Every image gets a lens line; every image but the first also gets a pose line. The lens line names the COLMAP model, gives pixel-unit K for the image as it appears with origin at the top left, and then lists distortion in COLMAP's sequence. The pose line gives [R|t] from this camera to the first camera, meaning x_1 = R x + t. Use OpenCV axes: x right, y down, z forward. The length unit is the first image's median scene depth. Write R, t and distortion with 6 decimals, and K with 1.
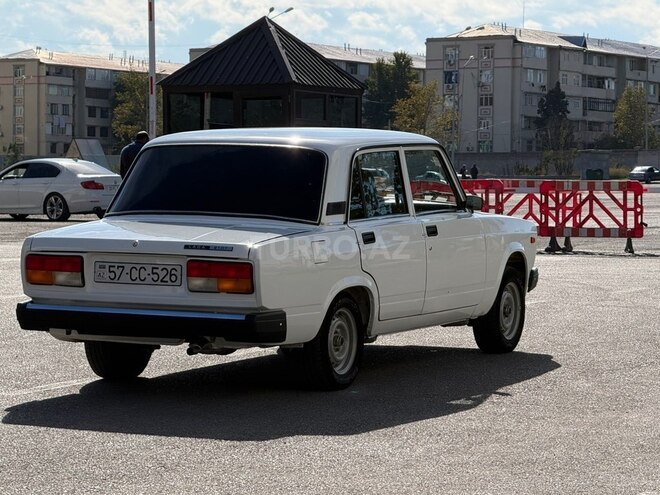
lens RADIAL K [[2617.3, 0, 328.2], [0, 2617.3, 243.3], [0, 0, 1]] dist [0.350830, 0.000000]
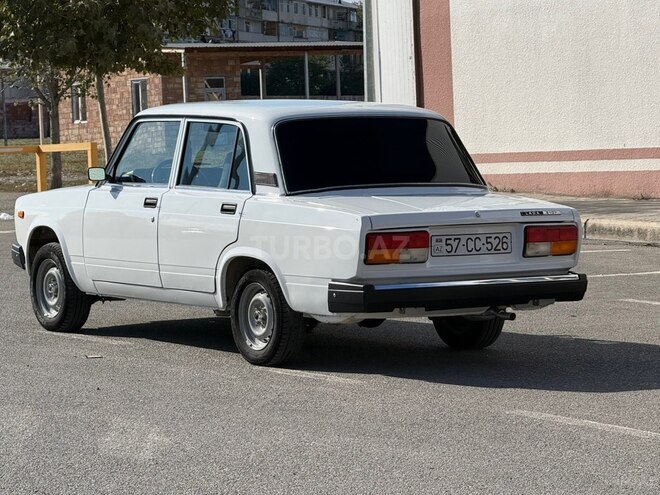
lens RADIAL K [[2617.3, 0, 333.5], [0, 2617.3, 245.4], [0, 0, 1]] dist [0.350830, 0.000000]
pose [[0.511106, -0.062245, 0.857261, -0.917700], [0.053925, 0.997732, 0.040294, -0.029853], [-0.857825, 0.025633, 0.513303, 0.515433]]
